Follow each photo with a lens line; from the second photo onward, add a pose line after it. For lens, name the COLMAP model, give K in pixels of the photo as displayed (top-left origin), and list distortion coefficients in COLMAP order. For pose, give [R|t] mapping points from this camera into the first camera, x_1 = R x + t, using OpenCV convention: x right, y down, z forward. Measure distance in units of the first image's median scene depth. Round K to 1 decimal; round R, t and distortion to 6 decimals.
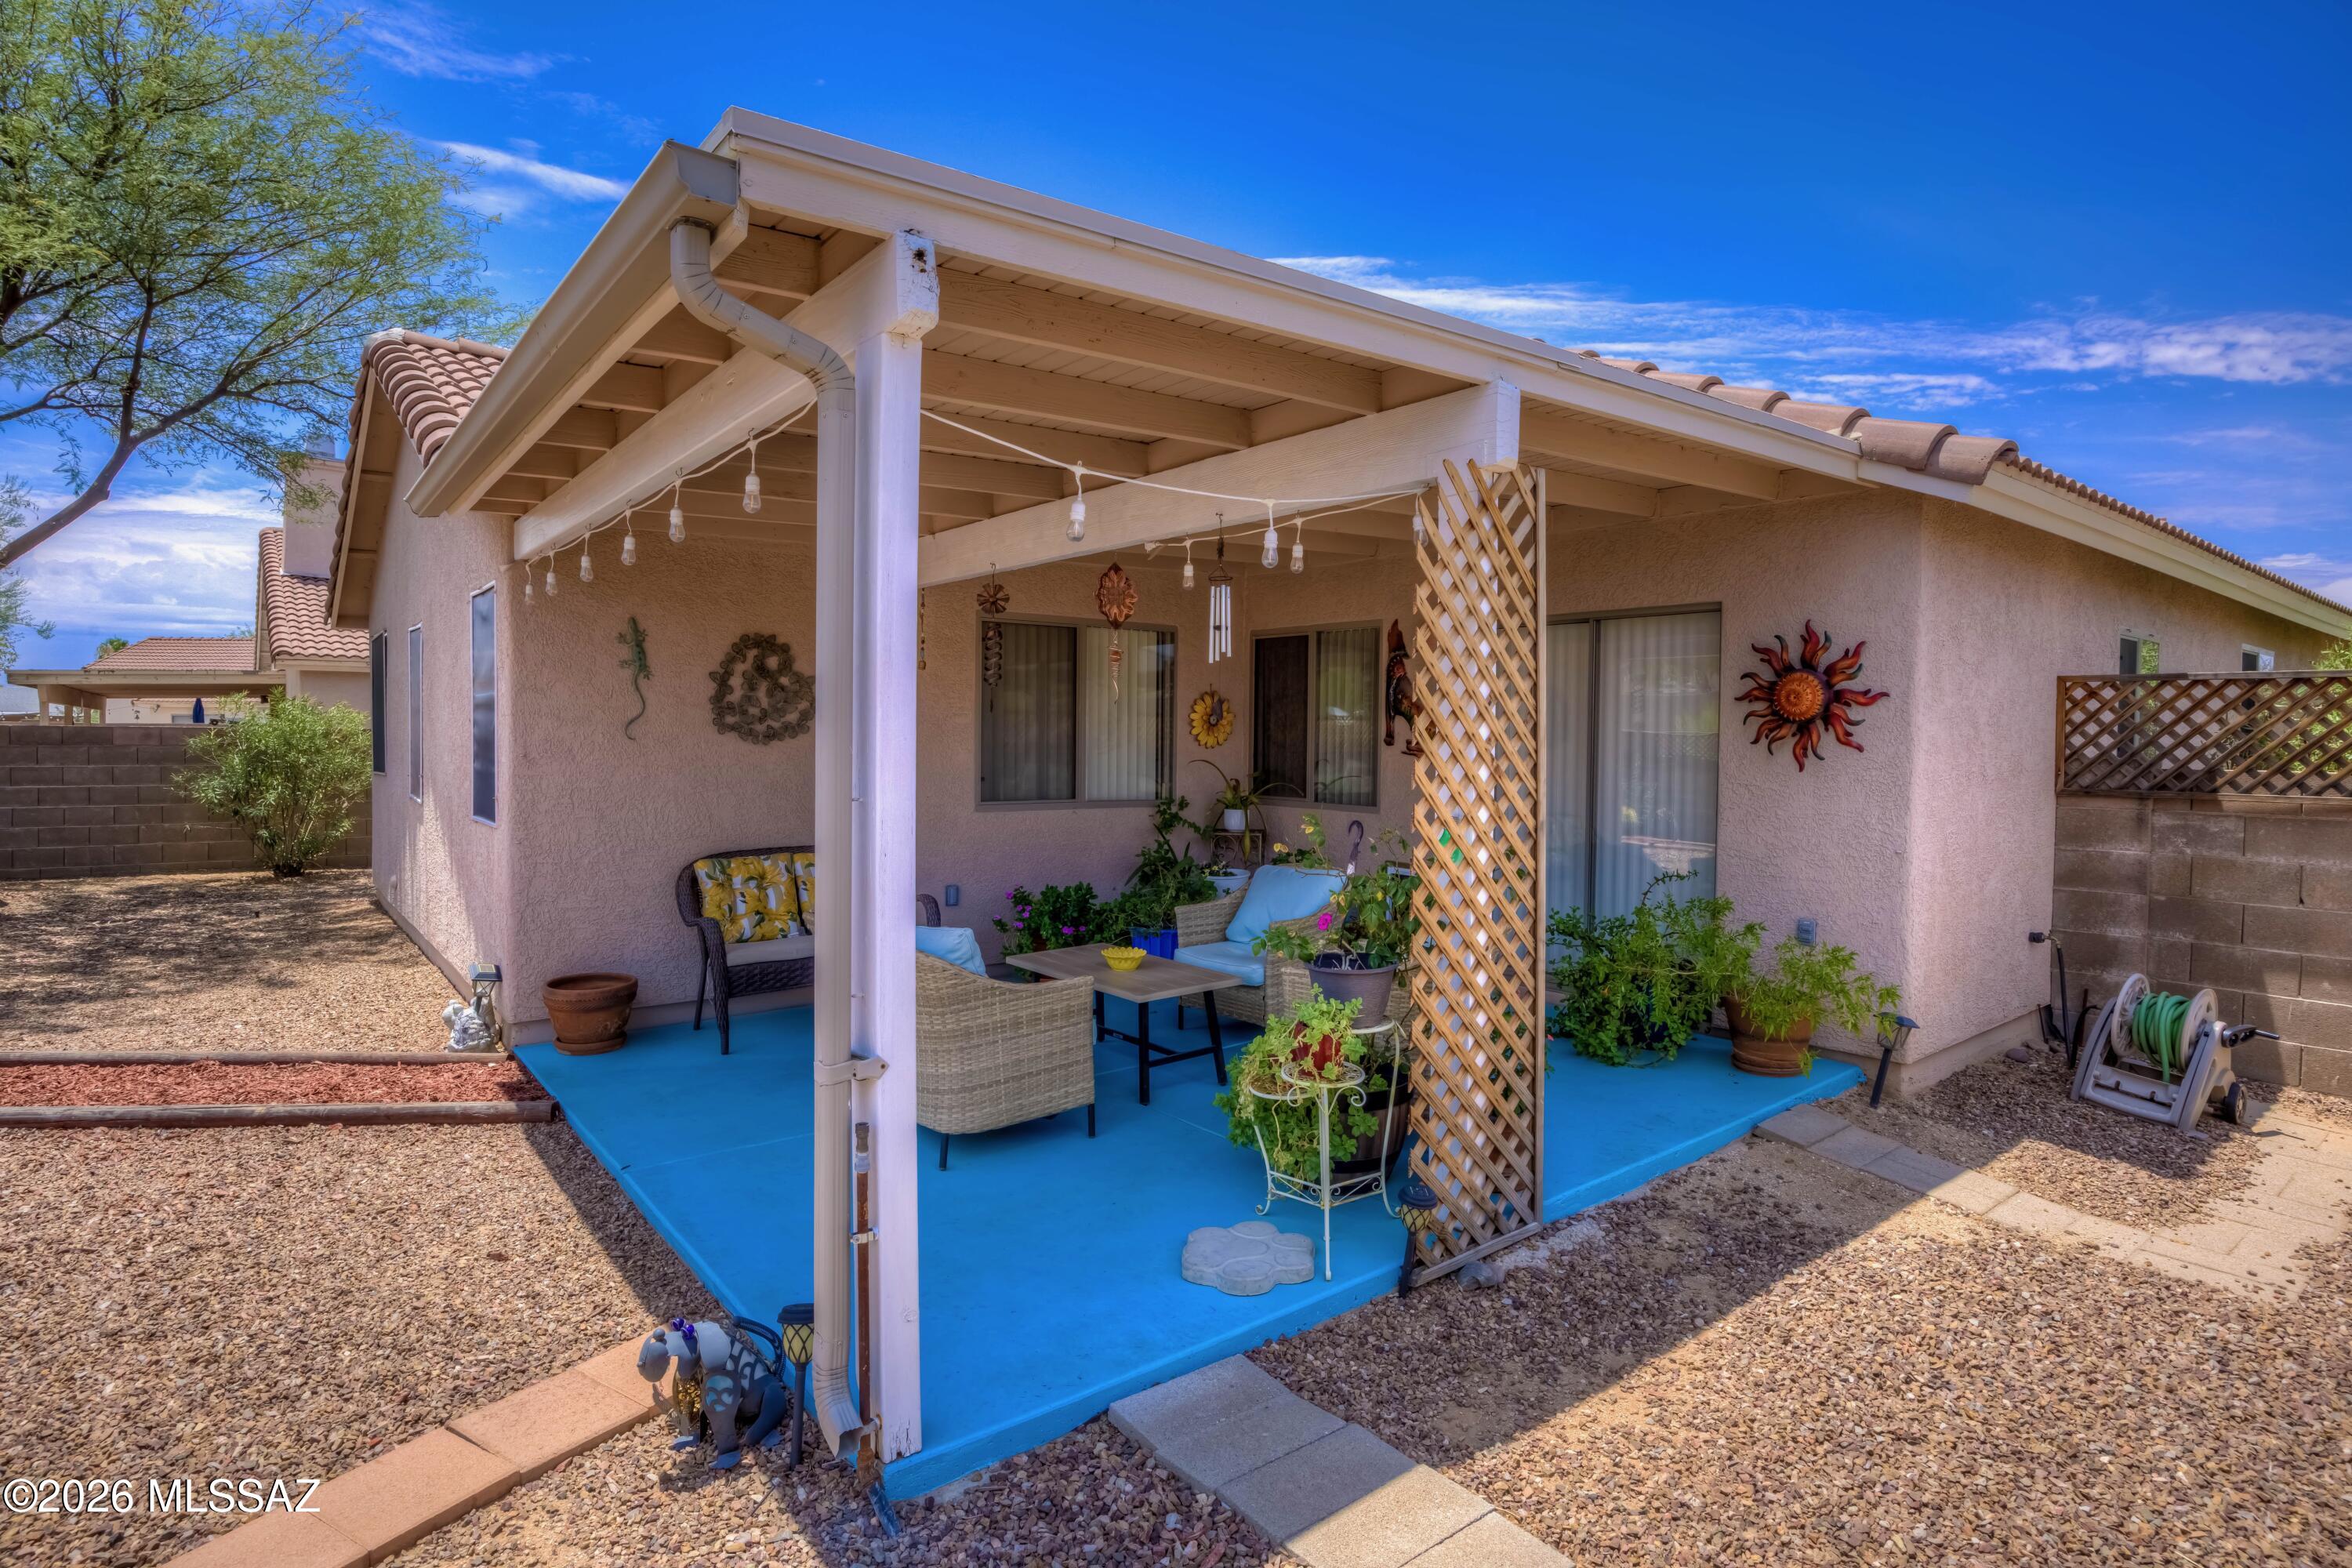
lens RADIAL K [[1220.7, 0, 1164.5], [0, 1220.7, 767.8], [0, 0, 1]] dist [-0.034884, 0.006916]
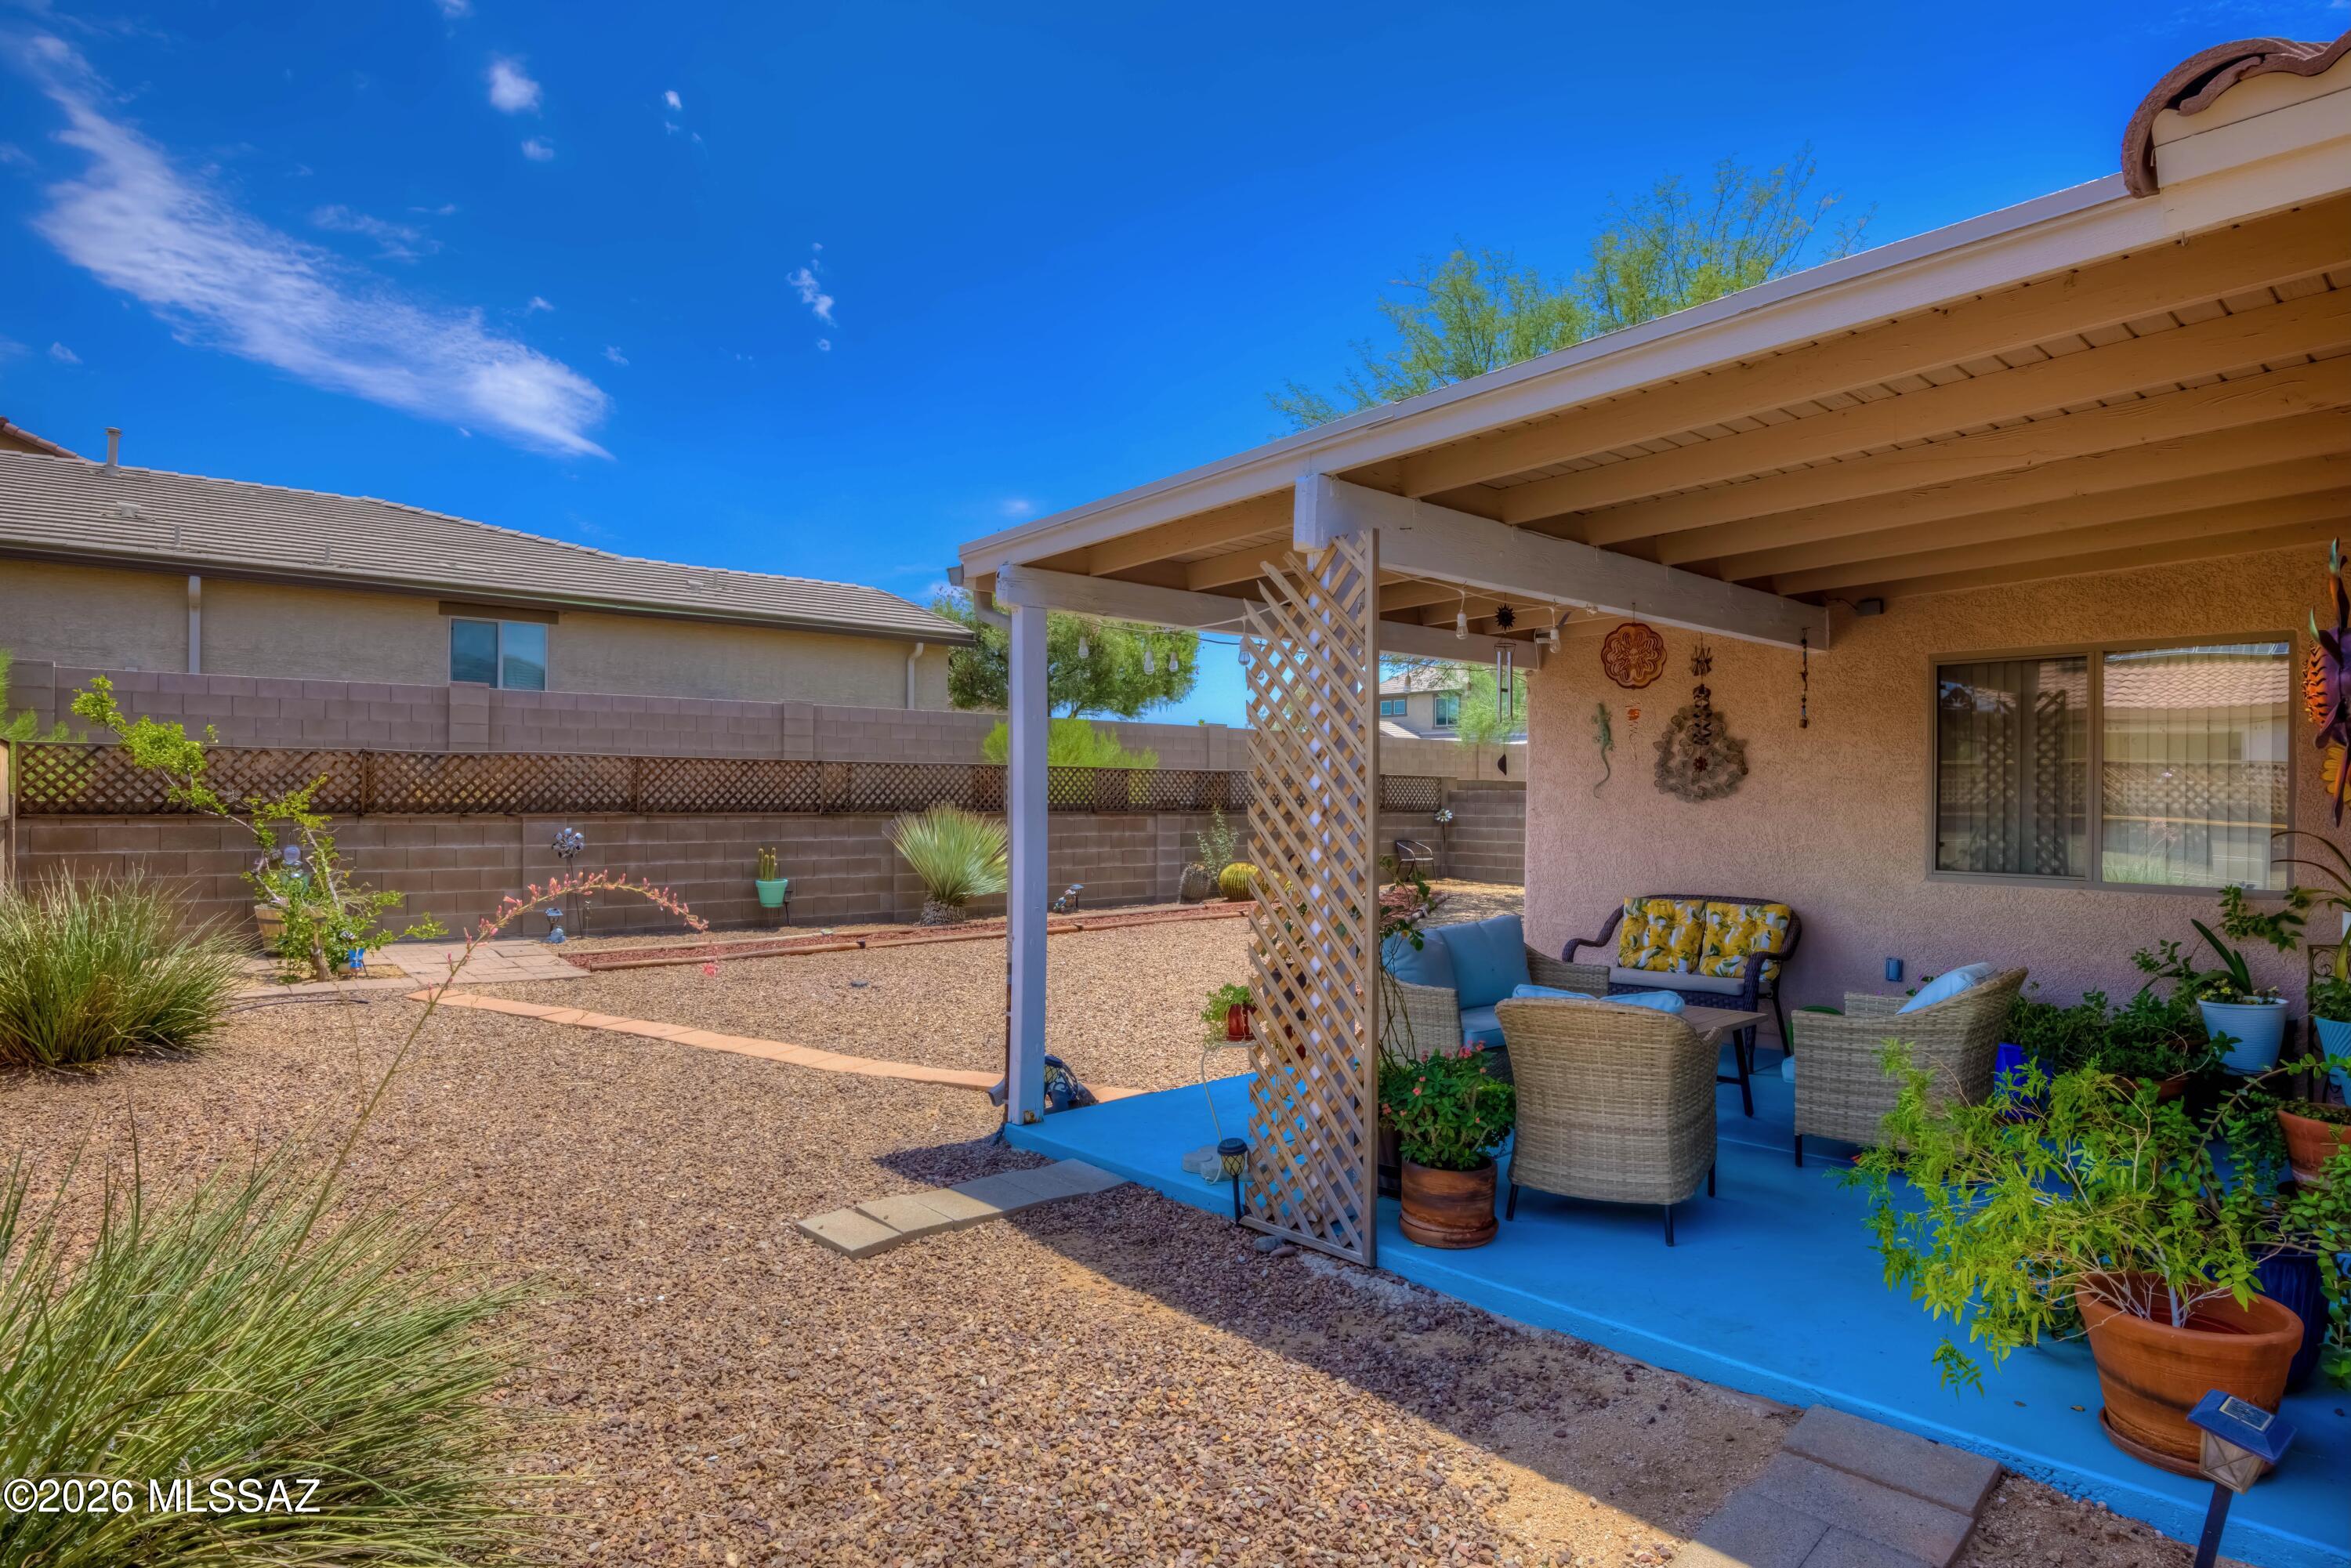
lens RADIAL K [[1220.2, 0, 1164.0], [0, 1220.2, 796.5], [0, 0, 1]] dist [-0.034884, 0.006916]
pose [[0.065939, -0.002915, -0.997819, 0.805245], [-0.031646, 0.999487, -0.005011, -0.004037], [0.997322, 0.031907, 0.065813, 0.452419]]
